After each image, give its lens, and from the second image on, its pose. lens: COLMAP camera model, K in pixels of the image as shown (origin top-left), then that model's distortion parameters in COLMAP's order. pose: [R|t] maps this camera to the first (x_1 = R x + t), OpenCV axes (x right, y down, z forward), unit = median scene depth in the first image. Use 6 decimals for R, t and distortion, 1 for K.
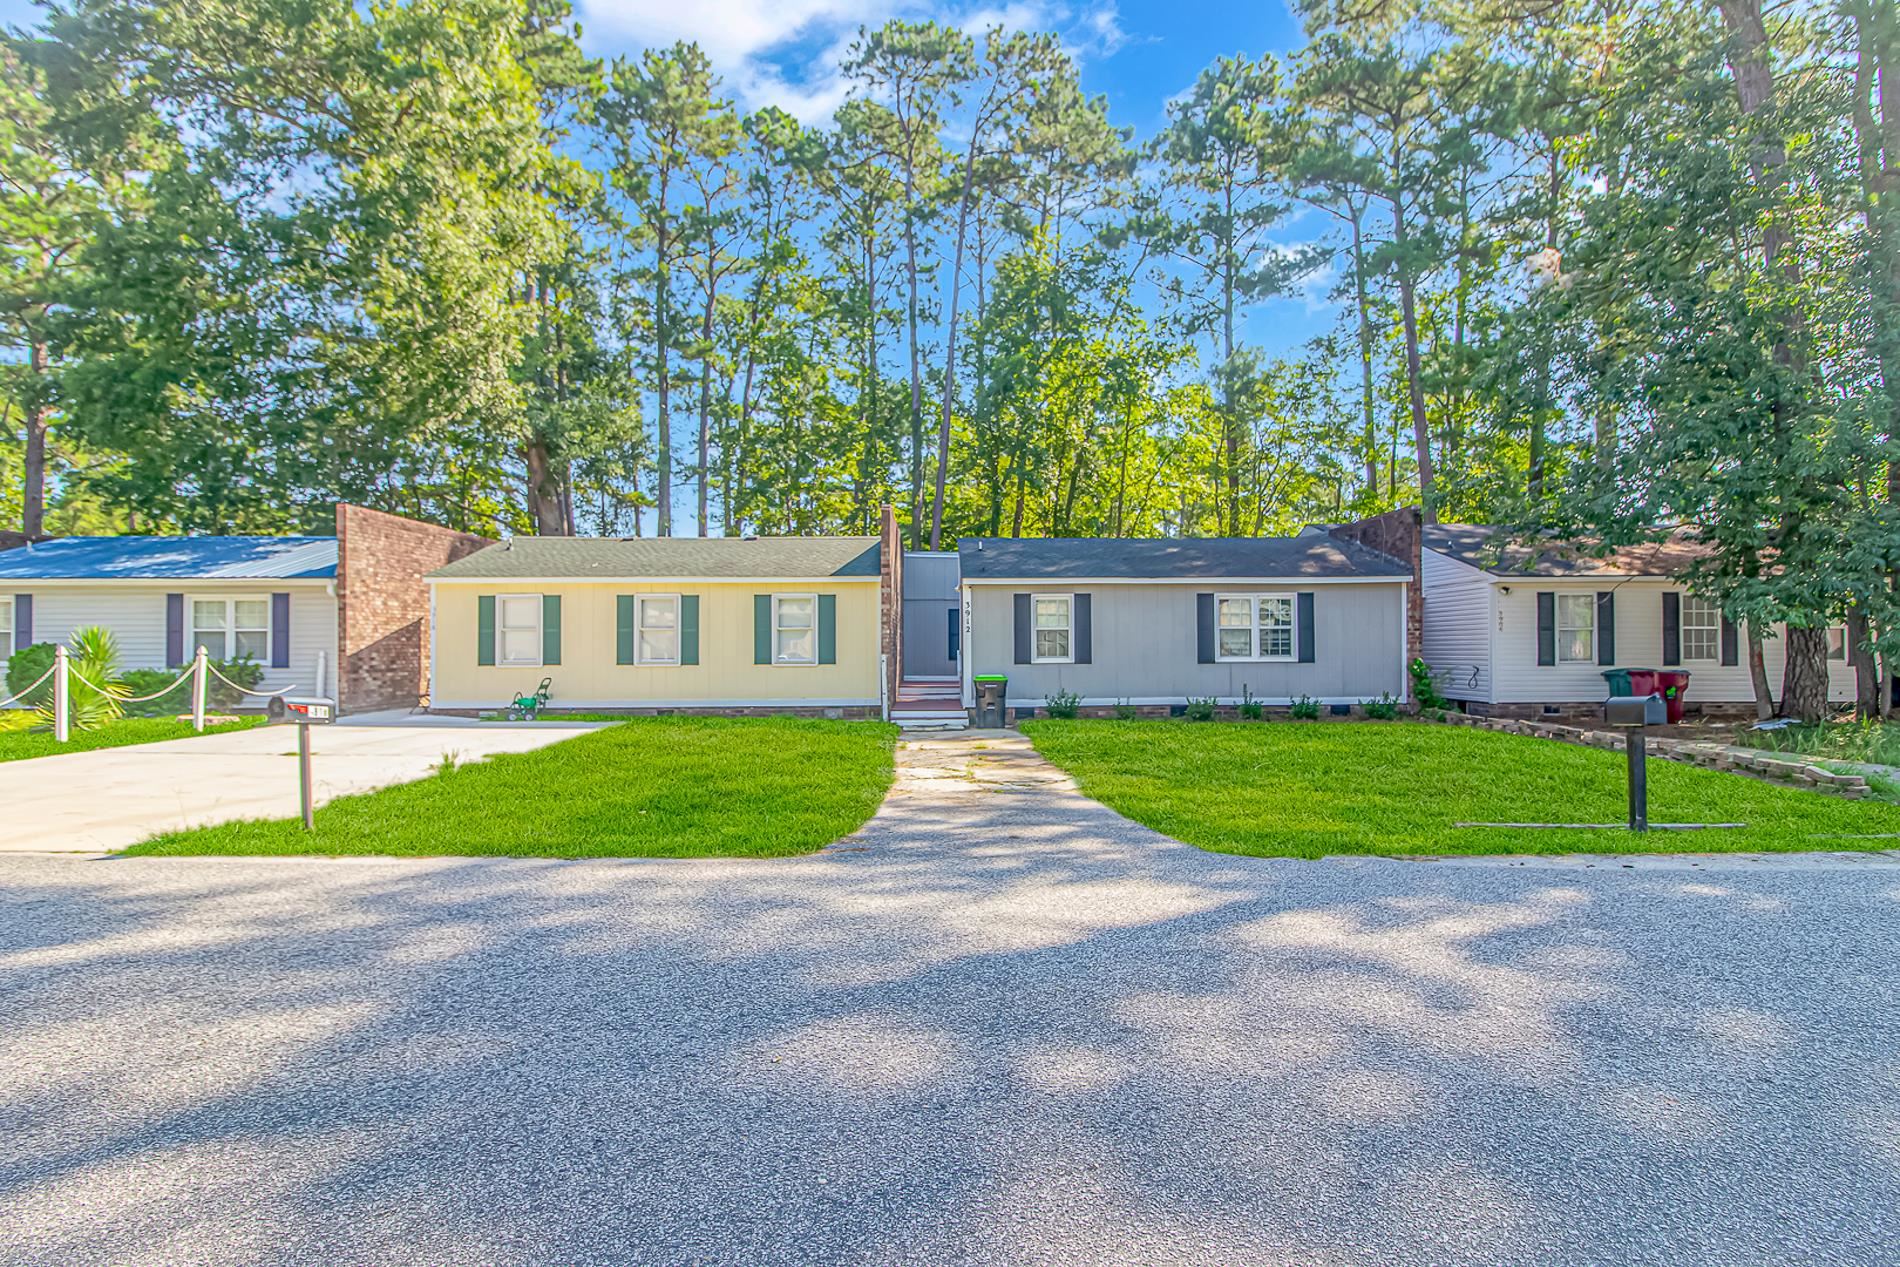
lens RADIAL K [[895.7, 0, 950.0], [0, 895.7, 633.5], [0, 0, 1]] dist [0.001175, -0.017866]
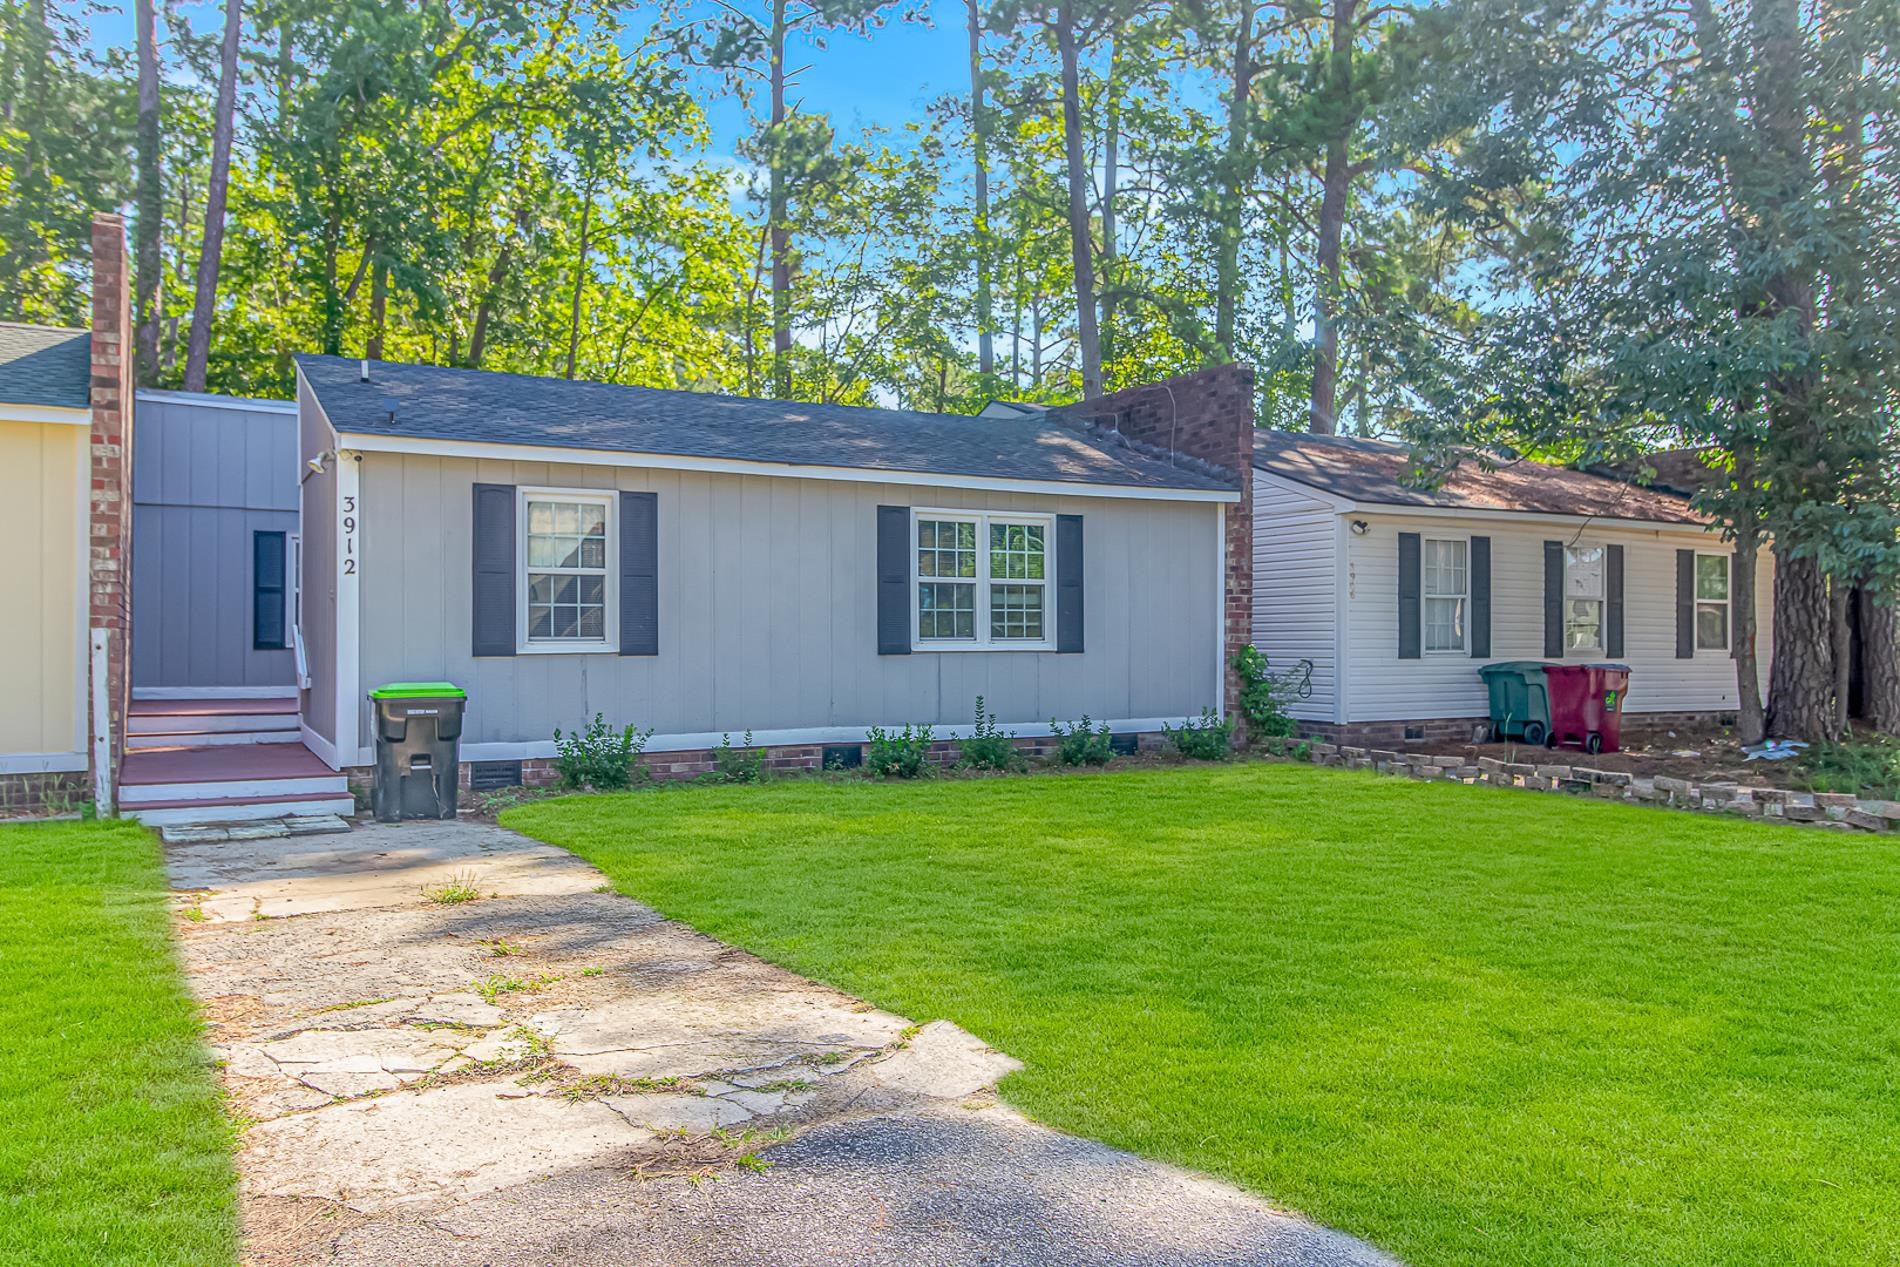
lens RADIAL K [[1394.6, 0, 950.0], [0, 1394.6, 633.5], [0, 0, 1]] dist [-0.001244, -0.002815]
pose [[0.875129, 0.006878, 0.483840, -0.044384], [-0.012541, 0.999885, 0.008470, 0.015905], [-0.483726, -0.013480, 0.875115, 0.342204]]
